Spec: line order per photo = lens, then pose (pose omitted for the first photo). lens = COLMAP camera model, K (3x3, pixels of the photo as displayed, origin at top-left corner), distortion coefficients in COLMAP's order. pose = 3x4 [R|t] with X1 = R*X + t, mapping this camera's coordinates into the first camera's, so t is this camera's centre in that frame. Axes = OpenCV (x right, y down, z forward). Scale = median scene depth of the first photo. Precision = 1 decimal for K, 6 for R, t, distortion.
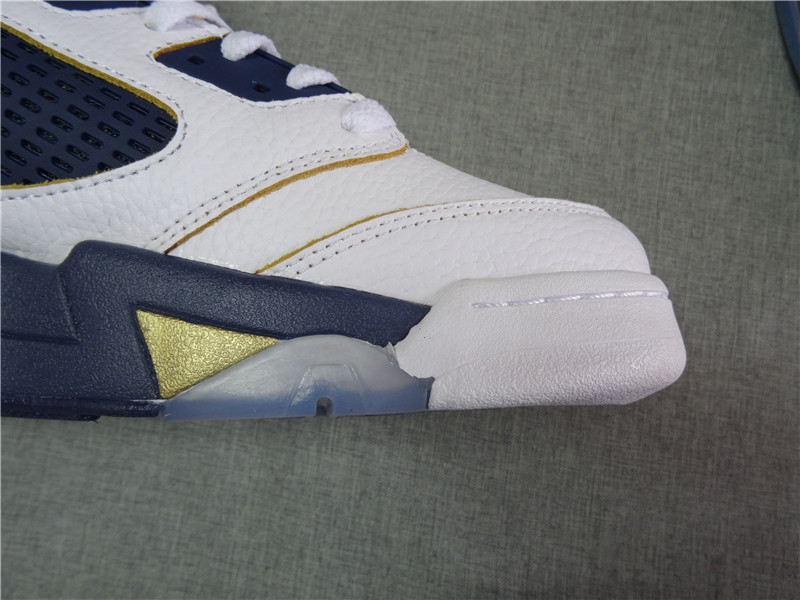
lens RADIAL K [[575.7, 0, 400.0], [0, 575.7, 300.0], [0, 0, 1]] dist [0.048463, -0.048679]
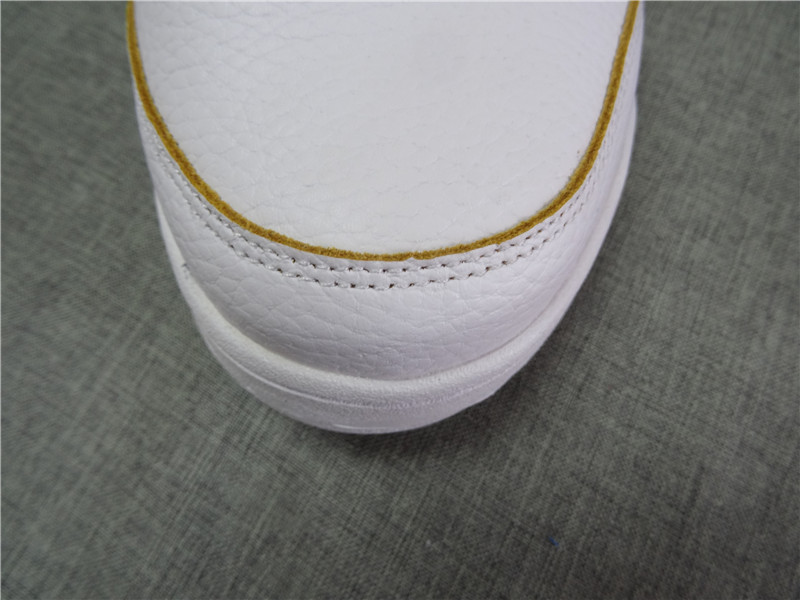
lens RADIAL K [[575.7, 0, 400.0], [0, 575.7, 300.0], [0, 0, 1]] dist [0.048463, -0.048679]
pose [[0.947211, 0.301216, -0.109823, 0.042526], [-0.316884, 0.931645, -0.177826, 0.175745], [0.048752, 0.203240, 0.977914, 0.411693]]
